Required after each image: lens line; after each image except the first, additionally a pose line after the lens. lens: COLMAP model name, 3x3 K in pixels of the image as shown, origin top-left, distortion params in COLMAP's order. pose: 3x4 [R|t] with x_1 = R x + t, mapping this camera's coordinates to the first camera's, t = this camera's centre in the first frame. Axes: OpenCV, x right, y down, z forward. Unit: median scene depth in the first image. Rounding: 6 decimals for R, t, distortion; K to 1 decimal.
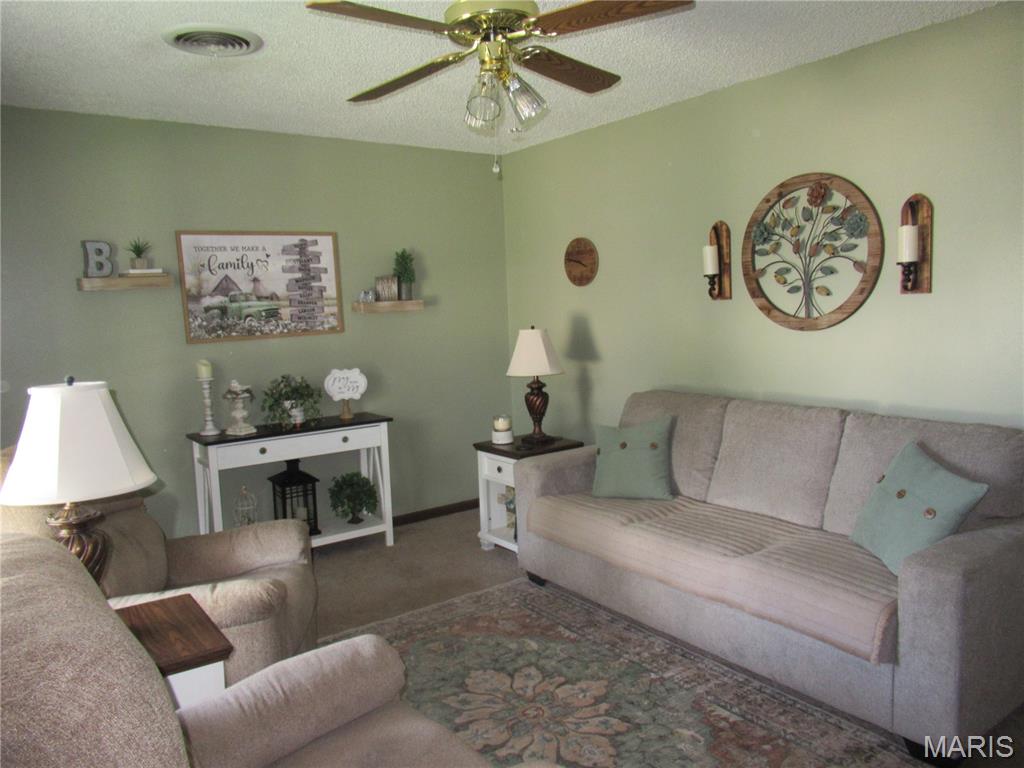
lens RADIAL K [[762.9, 0, 510.2], [0, 762.9, 383.7], [0, 0, 1]] dist [-0.003292, 0.001302]
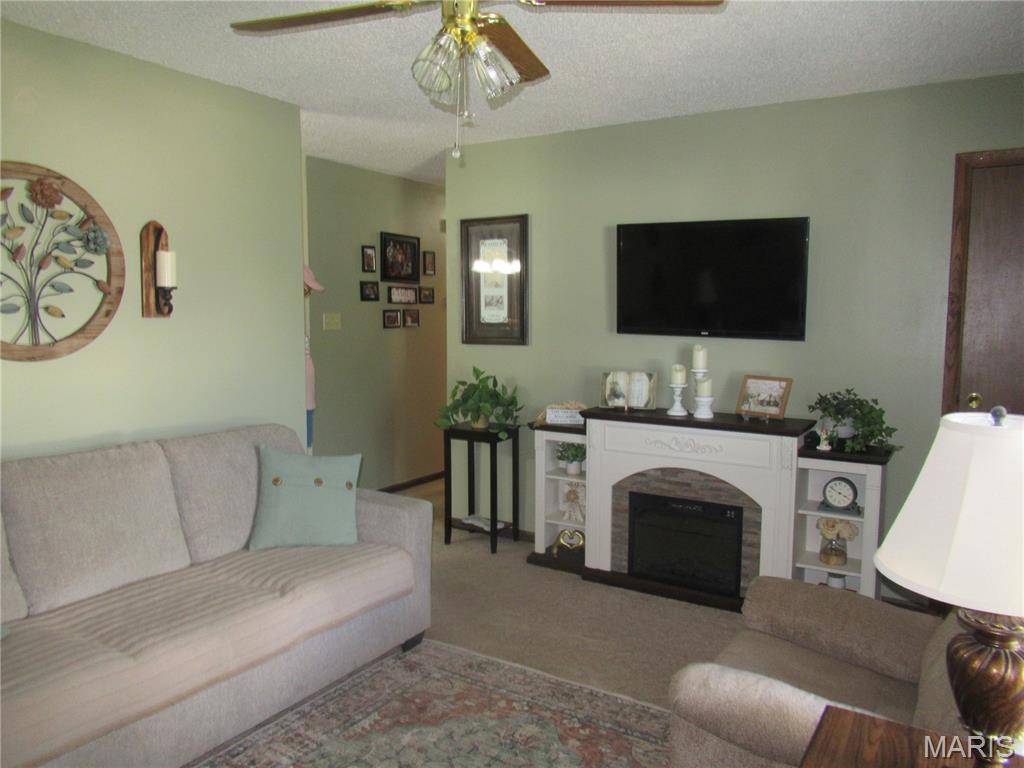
lens RADIAL K [[762.9, 0, 517.6], [0, 762.9, 384.1], [0, 0, 1]] dist [-0.003292, 0.001302]
pose [[-0.375444, -0.054763, 0.925226, -0.439557], [0.108747, 0.988755, 0.102651, -0.060296], [-0.920443, 0.139155, -0.365267, 0.690103]]
